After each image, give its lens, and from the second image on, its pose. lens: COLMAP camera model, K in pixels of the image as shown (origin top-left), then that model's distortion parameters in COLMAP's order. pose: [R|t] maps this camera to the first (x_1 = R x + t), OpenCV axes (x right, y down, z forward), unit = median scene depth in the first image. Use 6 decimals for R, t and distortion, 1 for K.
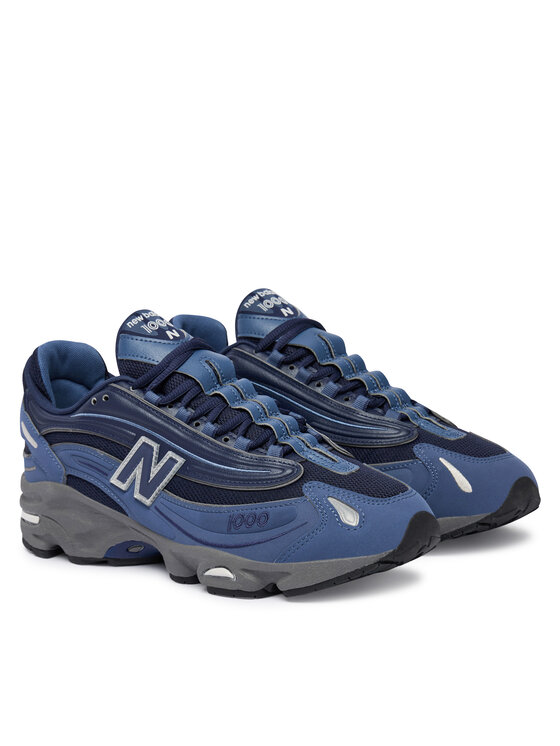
lens RADIAL K [[2064.3, 0, 280.0], [0, 2064.3, 373.0], [0, 0, 1]] dist [0.021429, -0.284727]
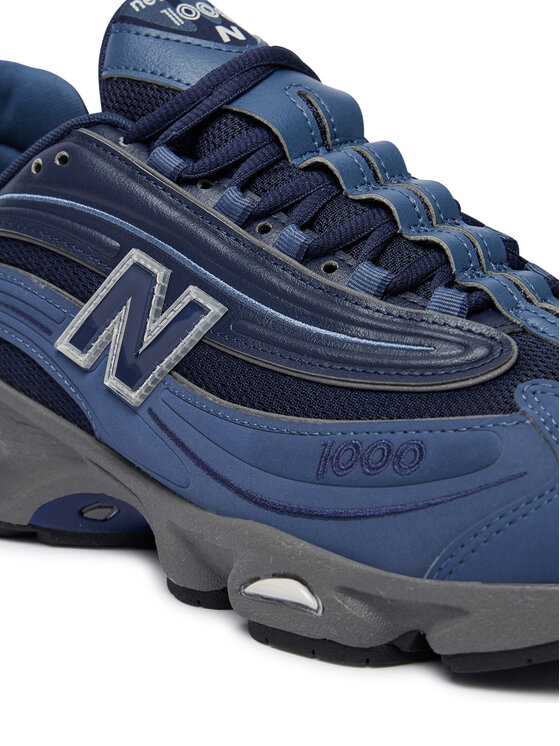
lens RADIAL K [[1665.8, 0, 280.0], [0, 1665.8, 373.0], [0, 0, 1]] dist [-0.309963, -0.093615]
pose [[0.994096, 0.089737, -0.060992, -0.013770], [-0.090585, 0.995825, -0.011288, 0.057422], [0.059724, 0.016747, 0.998074, 0.664084]]
